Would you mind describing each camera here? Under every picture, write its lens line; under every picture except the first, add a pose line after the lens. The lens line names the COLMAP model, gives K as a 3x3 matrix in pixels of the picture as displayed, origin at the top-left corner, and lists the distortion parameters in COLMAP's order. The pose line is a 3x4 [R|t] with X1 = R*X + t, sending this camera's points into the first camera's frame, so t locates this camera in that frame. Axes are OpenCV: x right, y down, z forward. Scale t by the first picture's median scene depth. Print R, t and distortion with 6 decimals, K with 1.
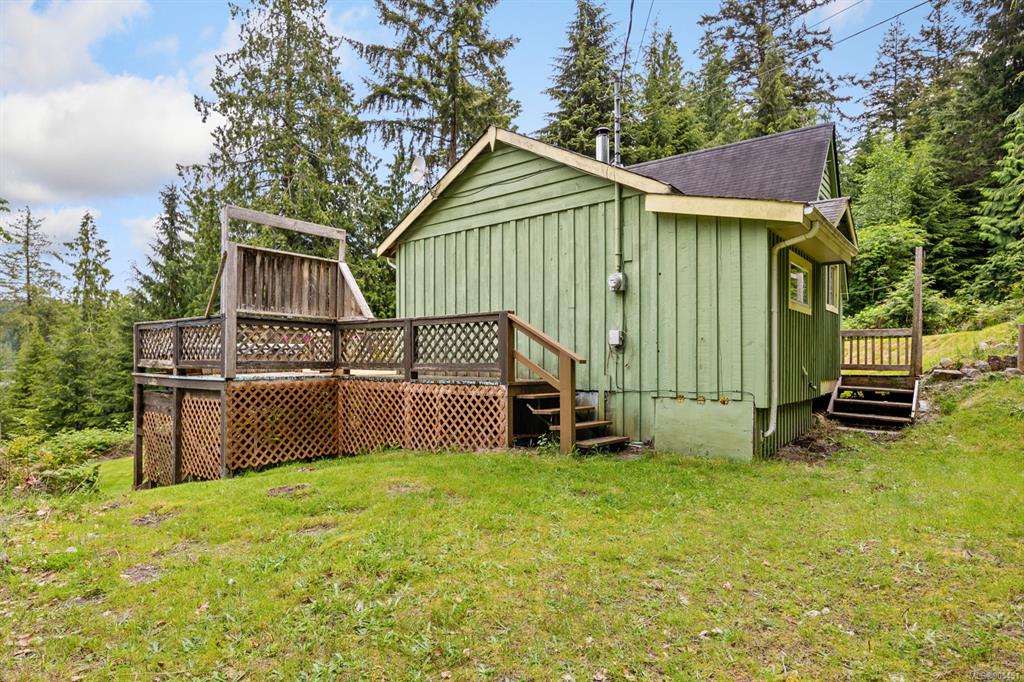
lens RADIAL K [[556.7, 0, 510.1], [0, 556.7, 362.3], [0, 0, 1]] dist [-0.000328, -0.003139]
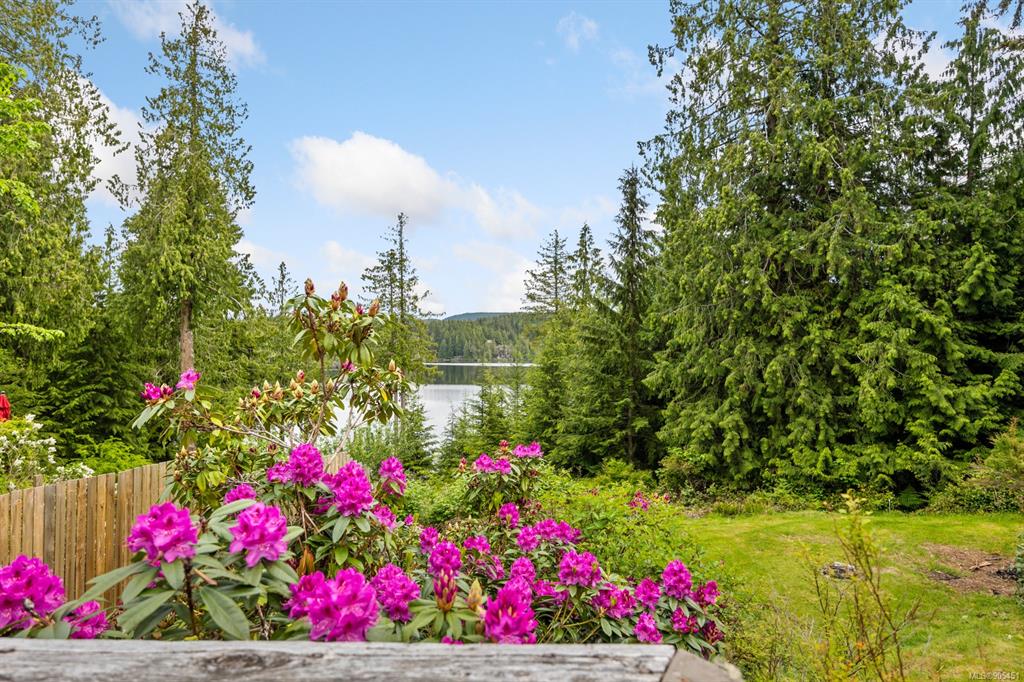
lens RADIAL K [[556.7, 0, 513.1], [0, 556.7, 338.9], [0, 0, 1]] dist [-0.000328, -0.003139]
pose [[0.633987, -0.018058, -0.773133, -0.075253], [-0.012804, 0.999345, -0.033842, -0.028780], [0.773237, 0.031354, 0.633341, 0.331957]]
